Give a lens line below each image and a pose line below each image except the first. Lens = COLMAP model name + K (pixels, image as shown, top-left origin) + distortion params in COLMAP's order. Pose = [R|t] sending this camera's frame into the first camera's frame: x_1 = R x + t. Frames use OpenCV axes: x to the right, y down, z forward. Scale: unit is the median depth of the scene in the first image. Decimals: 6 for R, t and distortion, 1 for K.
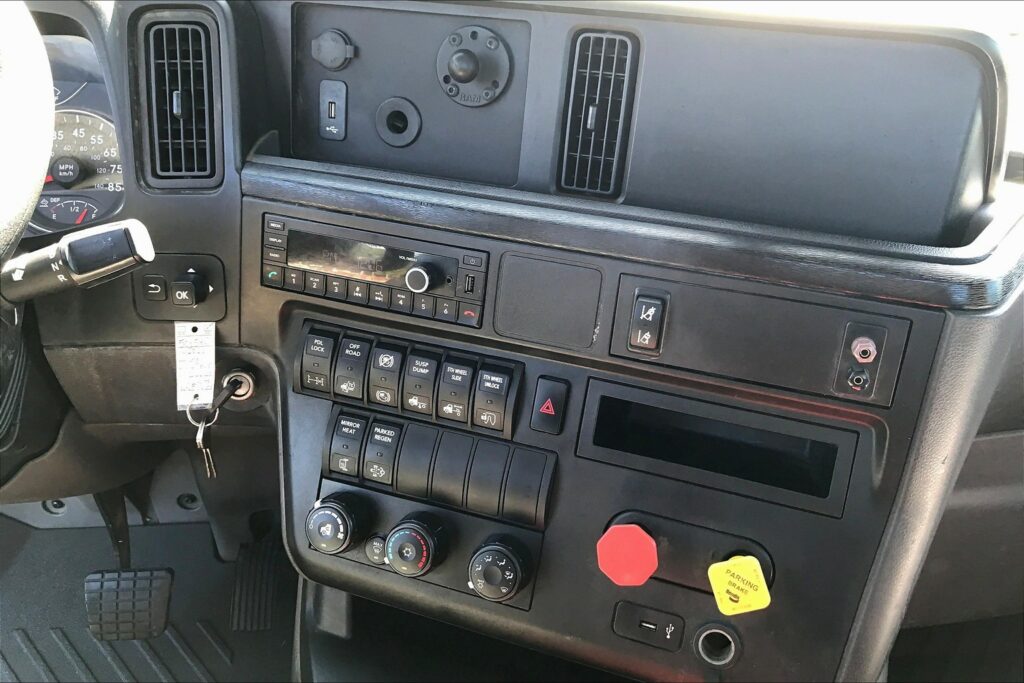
lens RADIAL K [[828.6, 0, 514.1], [0, 828.6, 327.1], [0, 0, 1]] dist [0.021184, -0.009960]
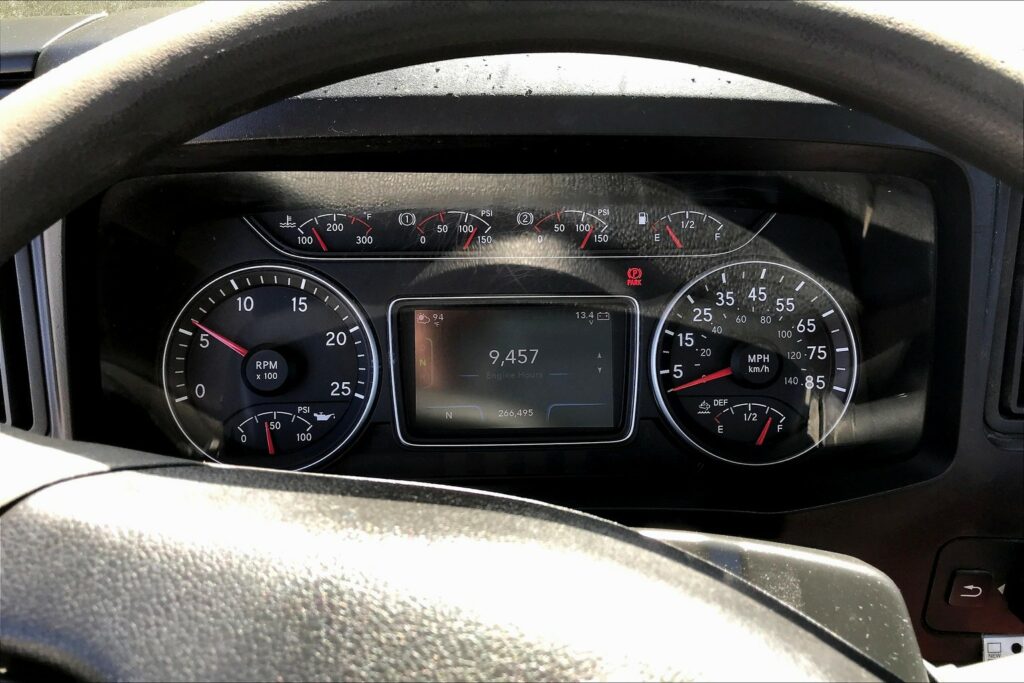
lens RADIAL K [[828.6, 0, 514.1], [0, 828.6, 327.1], [0, 0, 1]] dist [0.021184, -0.009960]
pose [[0.999416, 0.012453, -0.031811, -0.783760], [-0.009387, 0.995454, 0.094779, -0.304422], [0.032847, -0.094426, 0.994990, 0.431732]]
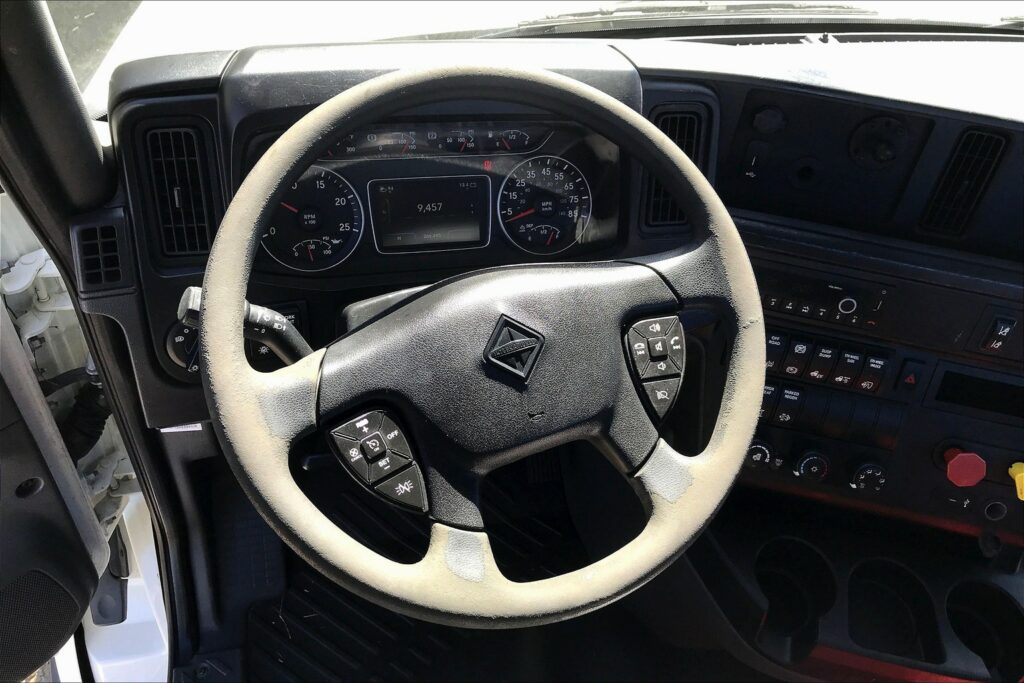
lens RADIAL K [[833.9, 0, 510.2], [0, 833.9, 334.0], [0, 0, 1]] dist [0.043084, -0.050674]
pose [[0.982496, -0.052449, 0.178747, -0.937210], [-0.004990, 0.951791, 0.306707, -0.444698], [-0.186216, -0.302231, 0.934869, -0.294362]]
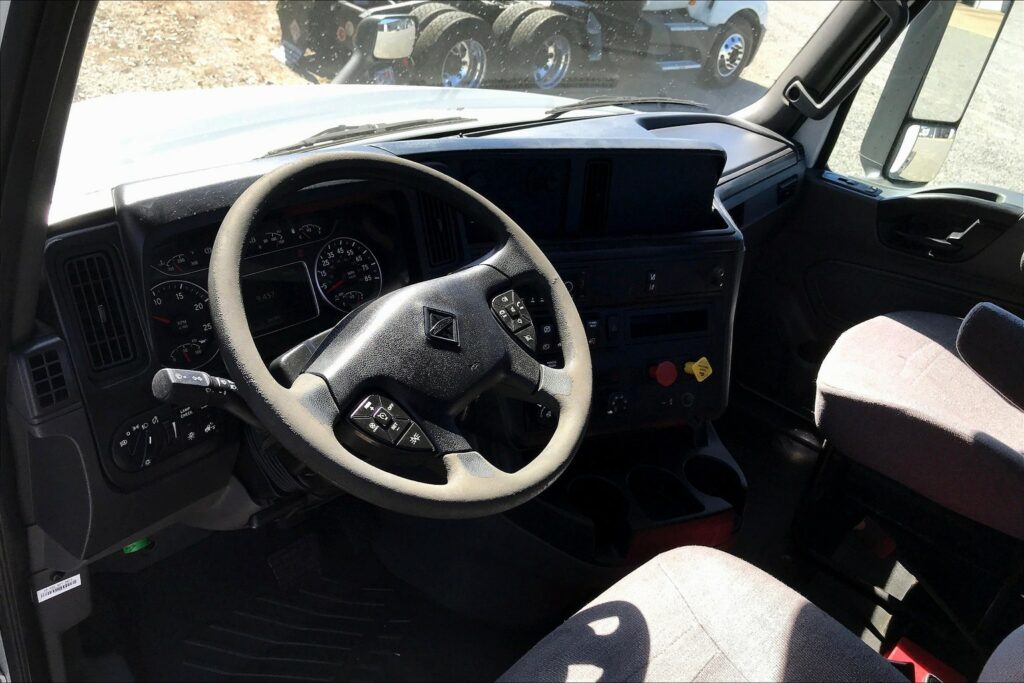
lens RADIAL K [[828.6, 0, 514.1], [0, 828.6, 327.1], [0, 0, 1]] dist [0.021184, -0.009960]
pose [[0.706687, -0.265180, 0.655952, -1.585365], [0.214615, 0.963768, 0.158405, -0.313088], [-0.674191, 0.028834, 0.737994, -0.476037]]
